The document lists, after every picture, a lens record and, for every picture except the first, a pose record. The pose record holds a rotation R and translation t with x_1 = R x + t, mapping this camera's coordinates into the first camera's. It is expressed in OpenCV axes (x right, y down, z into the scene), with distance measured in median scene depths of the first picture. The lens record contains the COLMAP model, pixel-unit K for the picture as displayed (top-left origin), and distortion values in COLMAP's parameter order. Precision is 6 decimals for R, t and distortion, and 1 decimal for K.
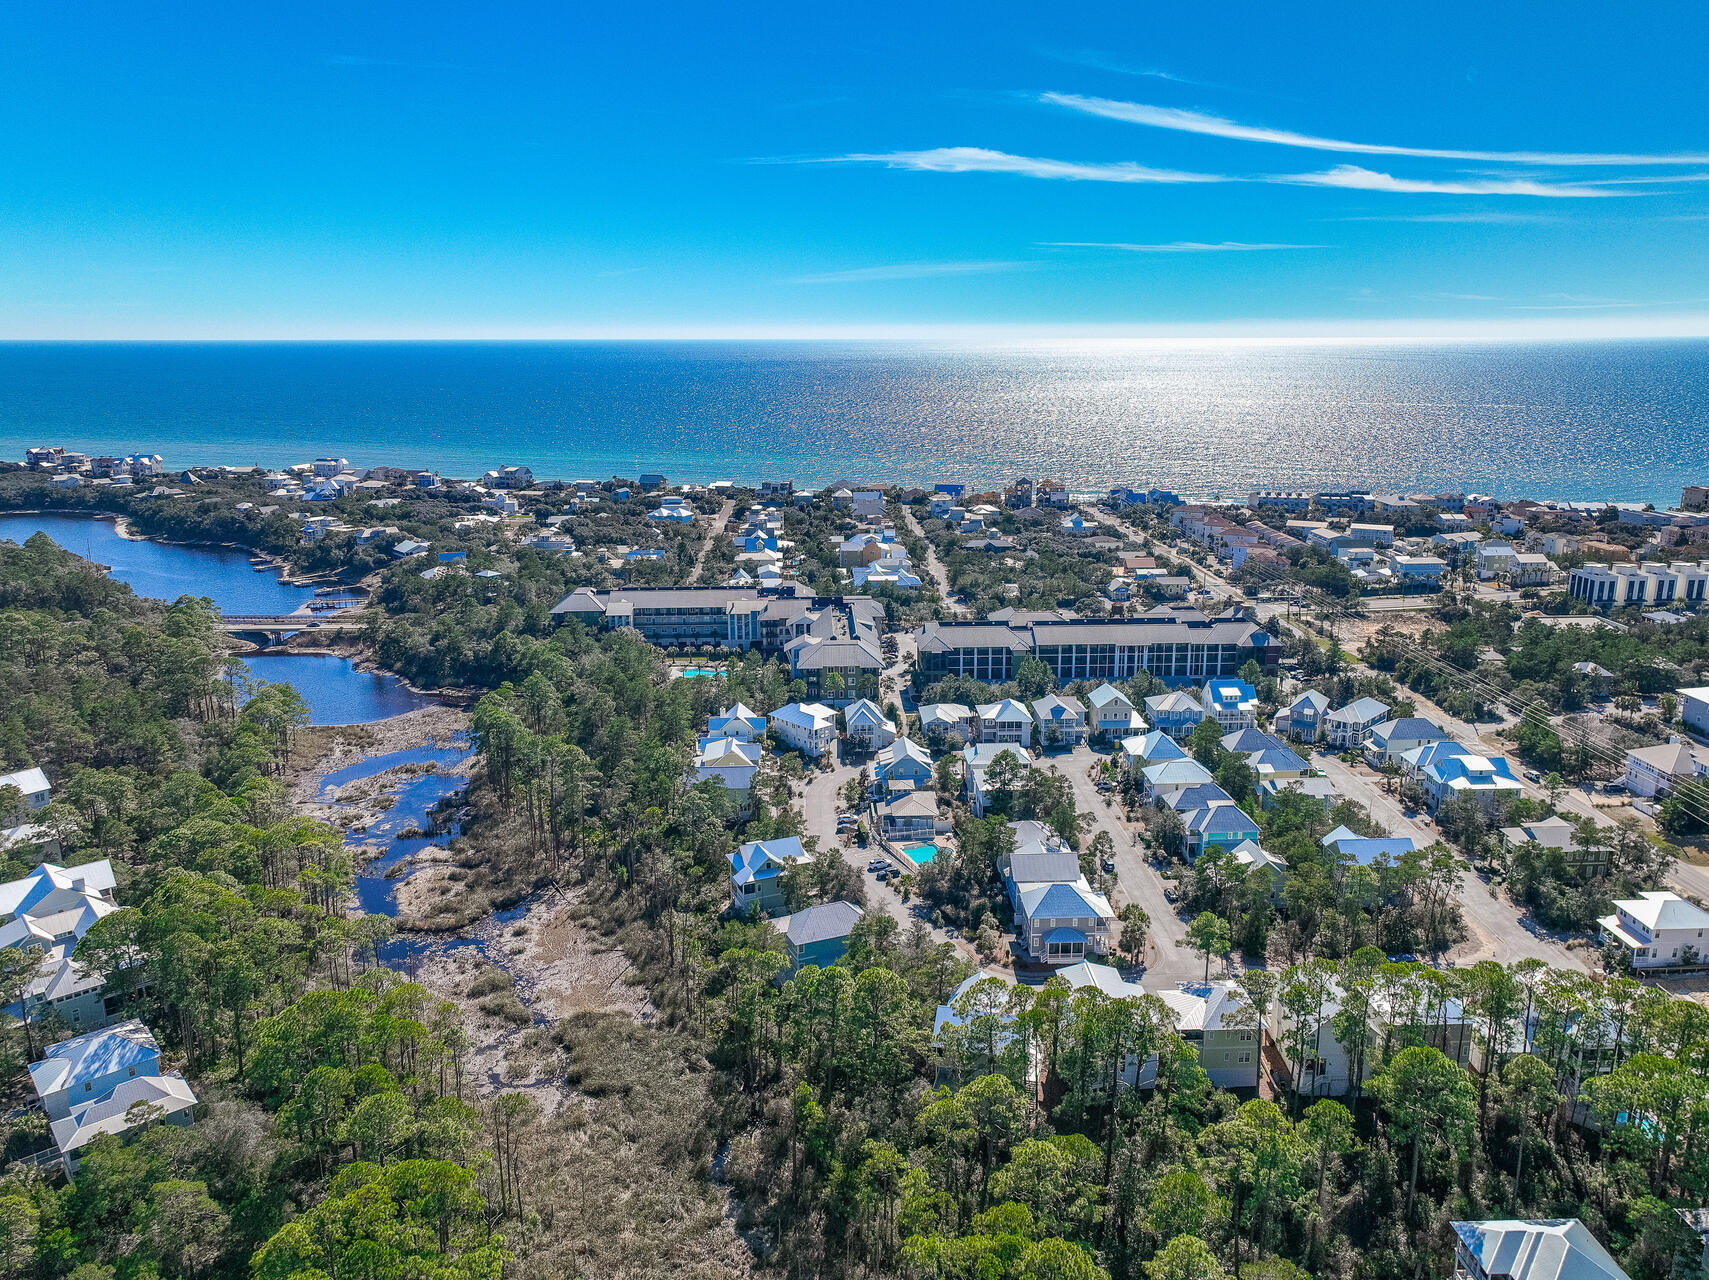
lens RADIAL K [[1230.1, 0, 875.5], [0, 1230.1, 636.6], [0, 0, 1]] dist [0.005766, 0.000932]
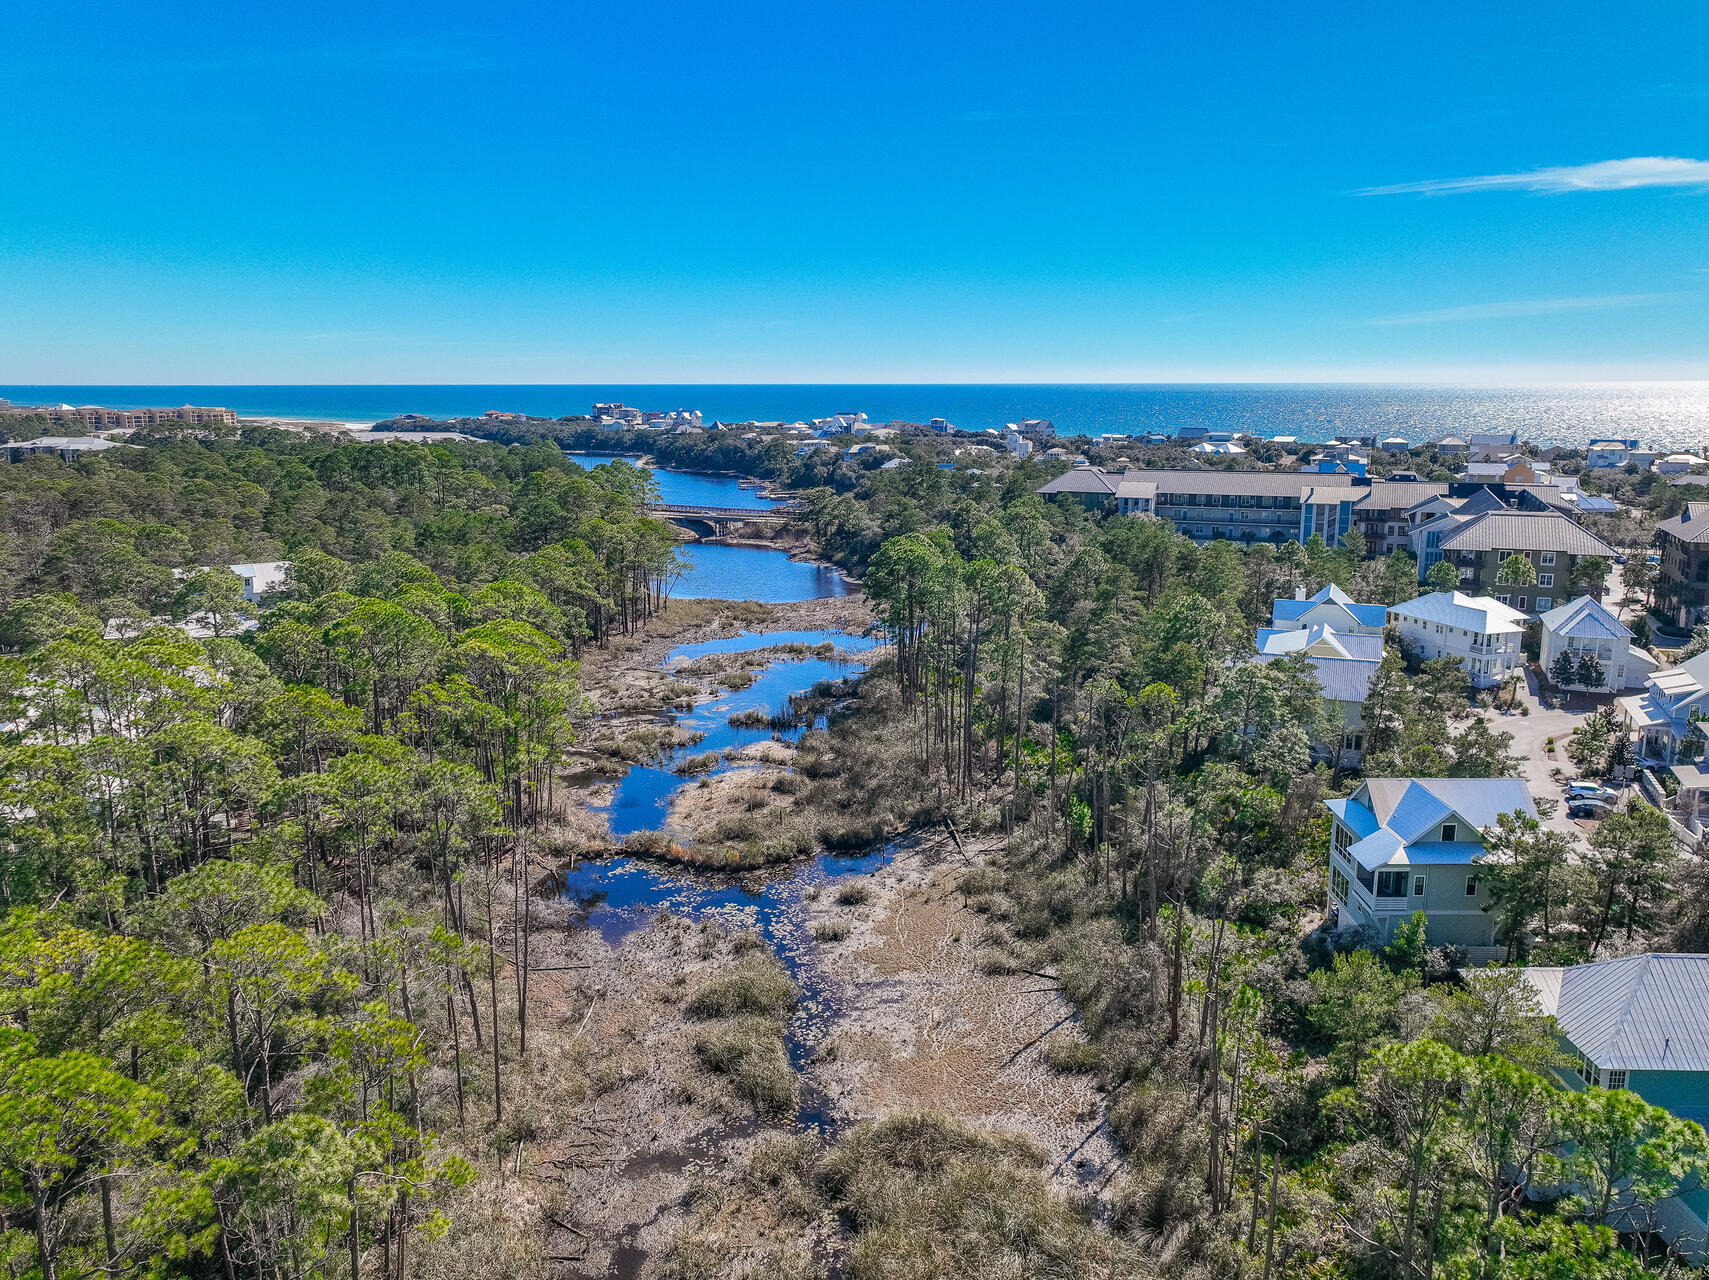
lens RADIAL K [[1230.1, 0, 875.5], [0, 1230.1, 636.6], [0, 0, 1]] dist [0.005766, 0.000932]
pose [[0.909774, 0.082716, -0.406778, -0.093396], [-0.097445, 0.995119, -0.015587, 0.140815], [0.403504, 0.053819, 0.913394, 0.544288]]
